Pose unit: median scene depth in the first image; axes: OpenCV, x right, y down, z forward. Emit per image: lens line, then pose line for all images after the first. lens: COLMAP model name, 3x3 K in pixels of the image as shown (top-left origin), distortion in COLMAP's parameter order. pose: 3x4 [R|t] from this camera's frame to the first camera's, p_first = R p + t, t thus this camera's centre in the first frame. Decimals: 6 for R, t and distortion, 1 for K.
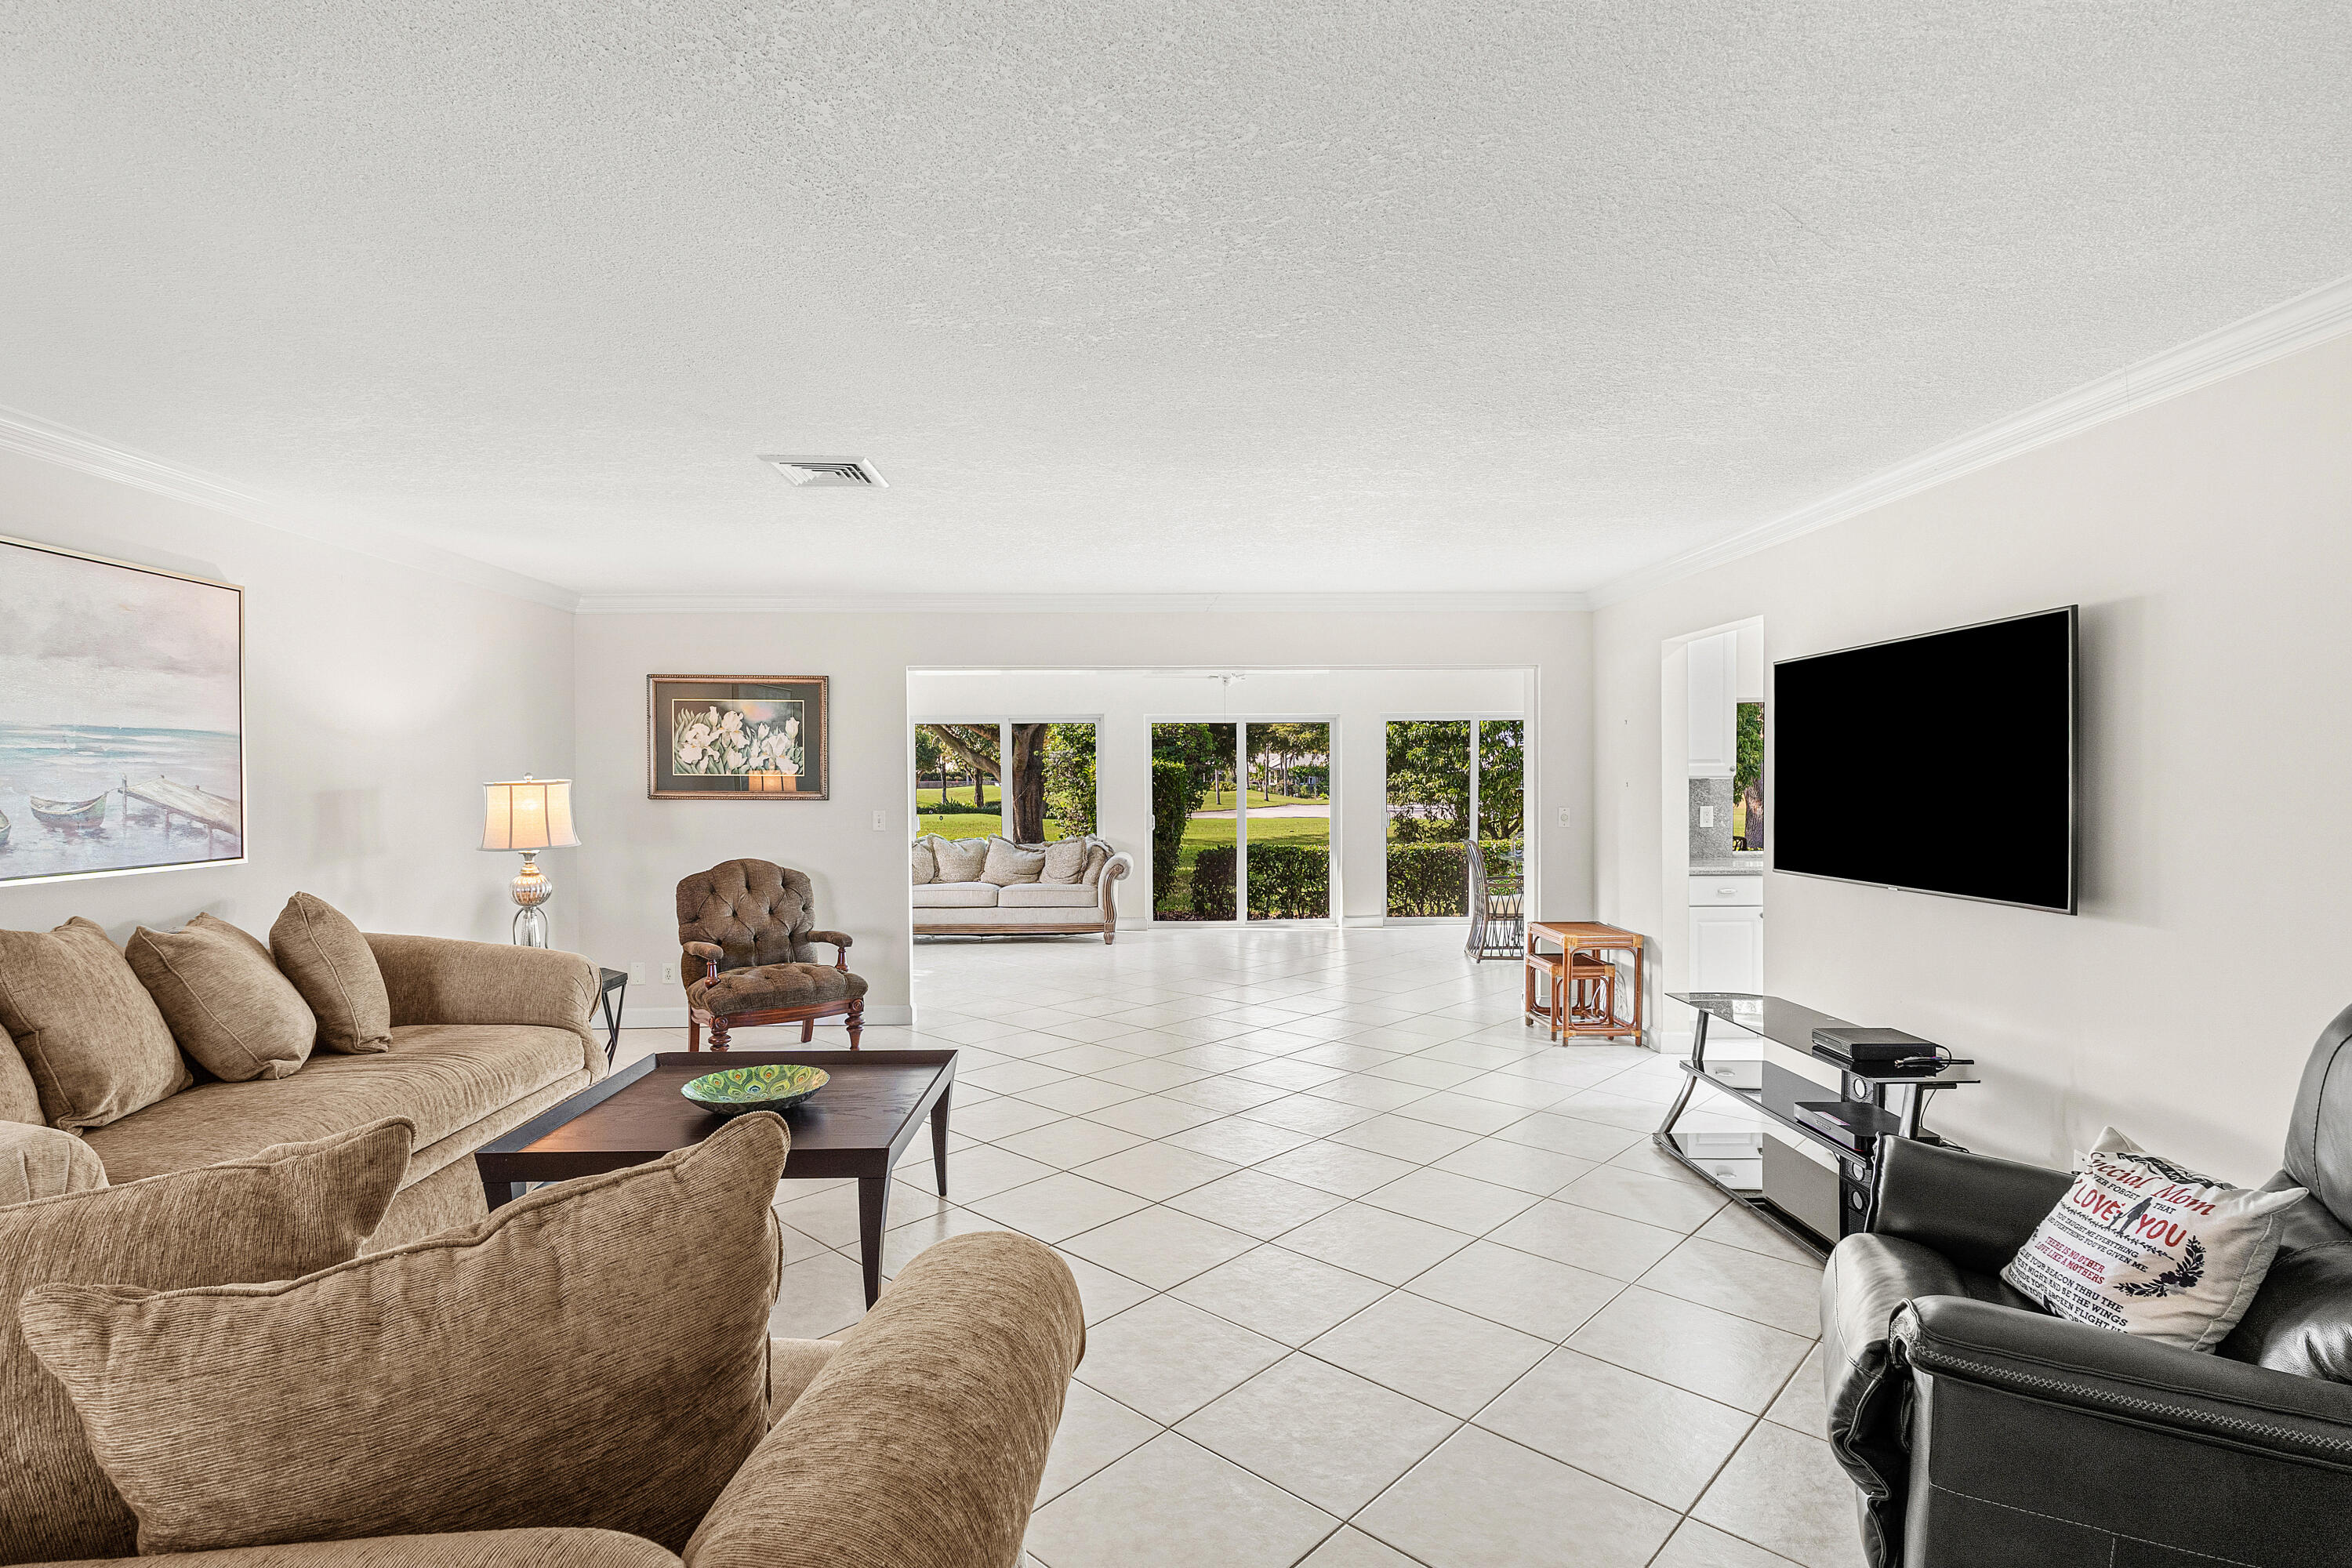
lens RADIAL K [[1187.5, 0, 1176.0], [0, 1187.5, 784.0], [0, 0, 1]] dist [0.004319, 0.000497]
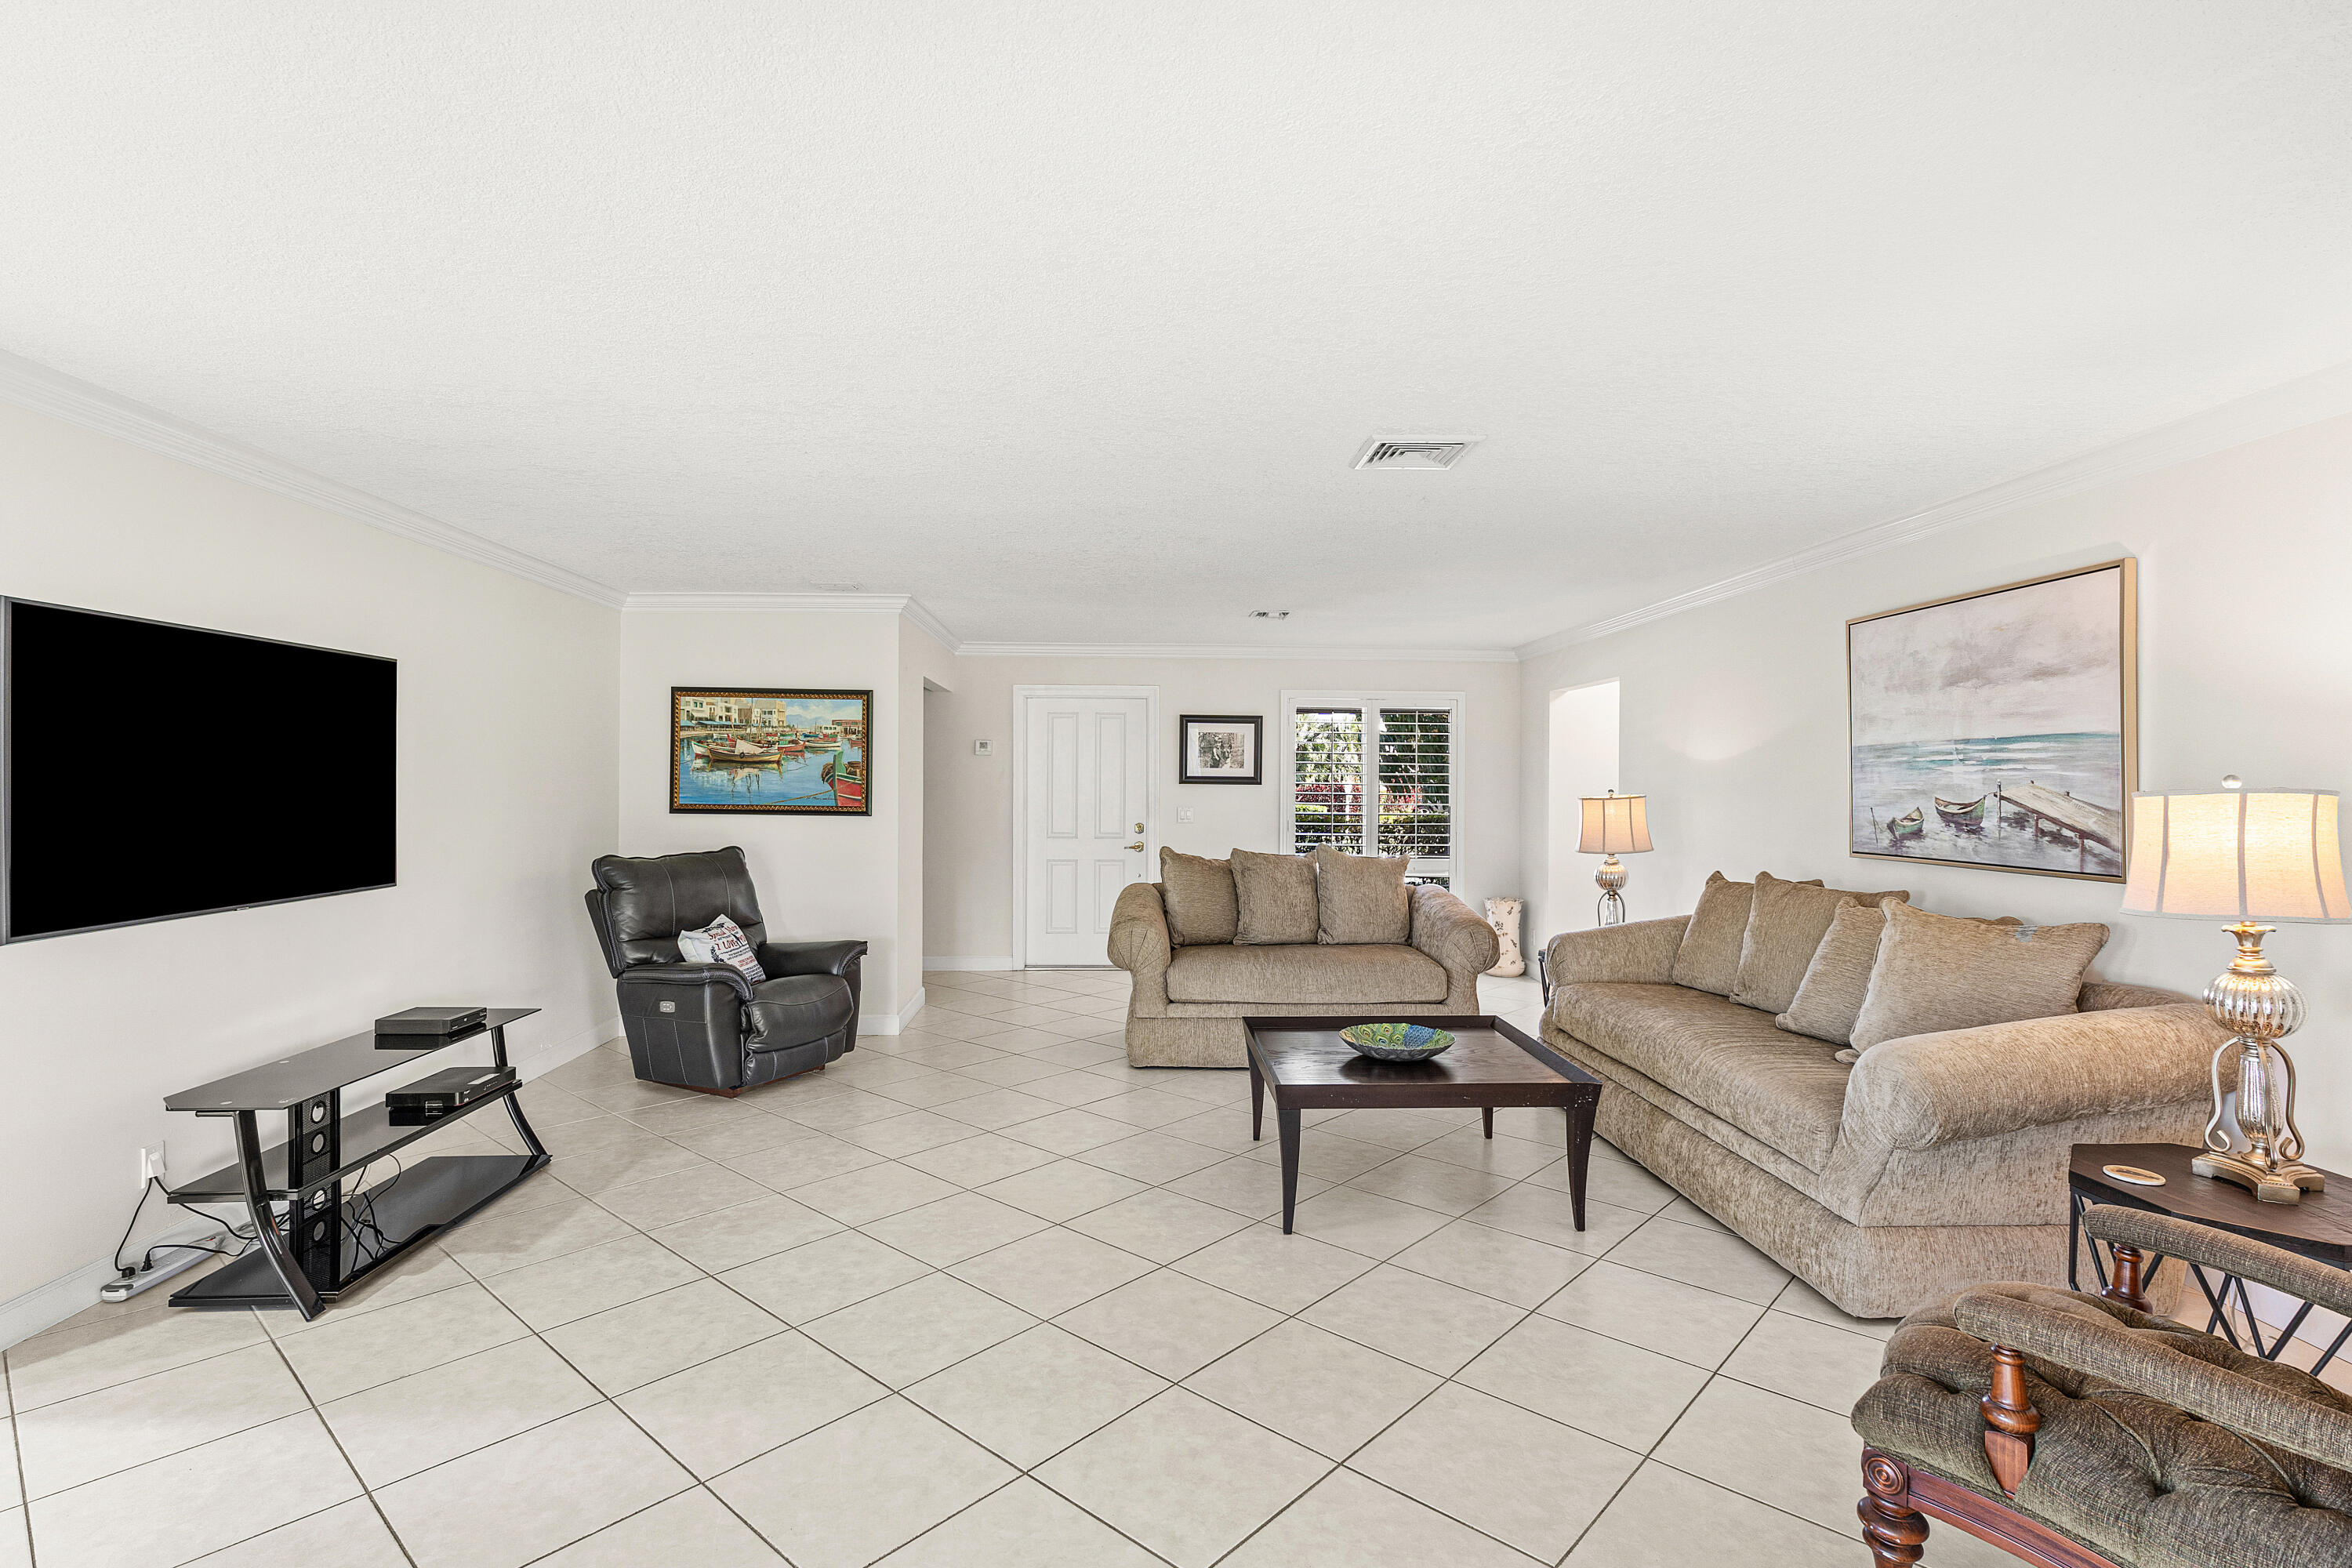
lens RADIAL K [[1132.4, 0, 1176.0], [0, 1132.4, 784.0], [0, 0, 1]] dist [0.000951, 0.000077]
pose [[-0.999934, 0.001635, 0.011415, -0.127277], [0.001719, 0.999971, 0.007359, -0.013276], [-0.011403, 0.007378, -0.999908, 2.016940]]
